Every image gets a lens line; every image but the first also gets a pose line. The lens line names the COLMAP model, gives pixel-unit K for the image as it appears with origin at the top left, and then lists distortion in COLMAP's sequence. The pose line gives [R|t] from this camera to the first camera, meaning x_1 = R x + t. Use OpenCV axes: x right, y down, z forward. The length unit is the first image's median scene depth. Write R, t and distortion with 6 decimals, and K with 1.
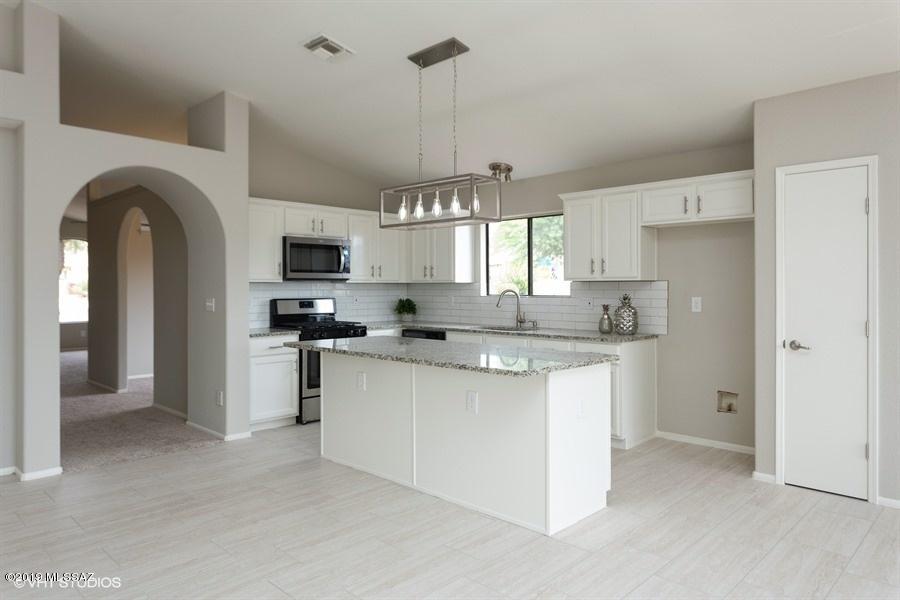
lens RADIAL K [[576.1, 0, 450.7], [0, 576.1, 287.7], [0, 0, 1]] dist [-0.004546, -0.000153]
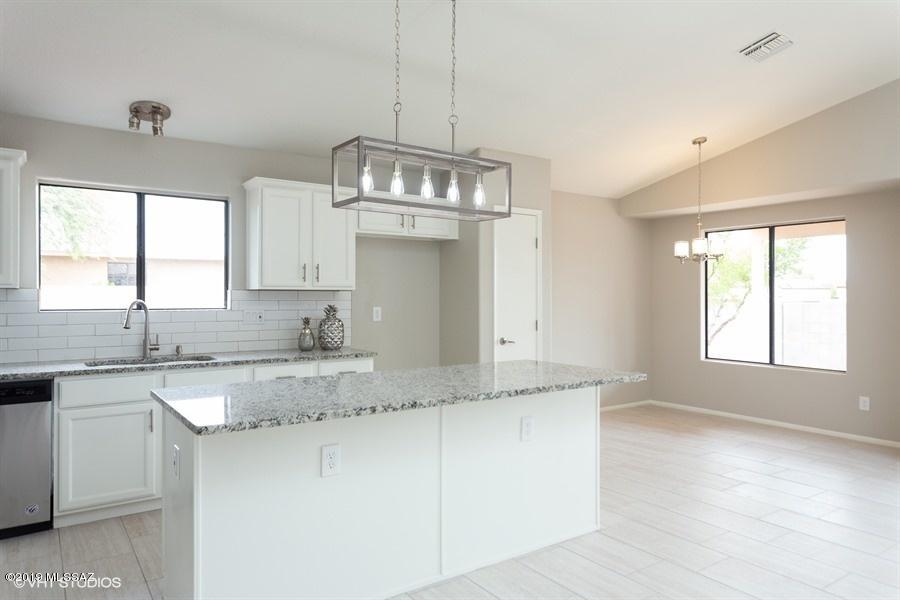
lens RADIAL K [[605.9, 0, 445.8], [0, 605.9, 296.3], [0, 0, 1]] dist [0.004066, 0.001768]
pose [[0.199370, 0.003545, 0.979918, -0.585074], [-0.000061, 0.999993, -0.003606, 0.001103], [-0.979924, 0.000659, 0.199369, 0.621376]]
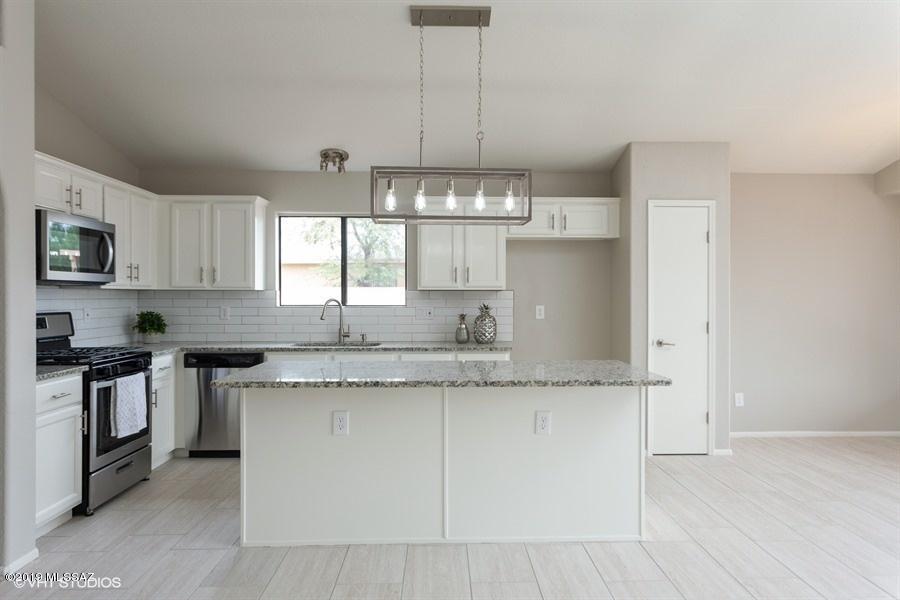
lens RADIAL K [[605.9, 0, 445.8], [0, 605.9, 296.3], [0, 0, 1]] dist [0.004066, 0.001768]
pose [[0.706248, 0.002471, 0.707960, -0.492697], [-0.001636, 0.999997, -0.001858, 0.001029], [-0.707963, 0.000154, 0.706250, 0.289310]]
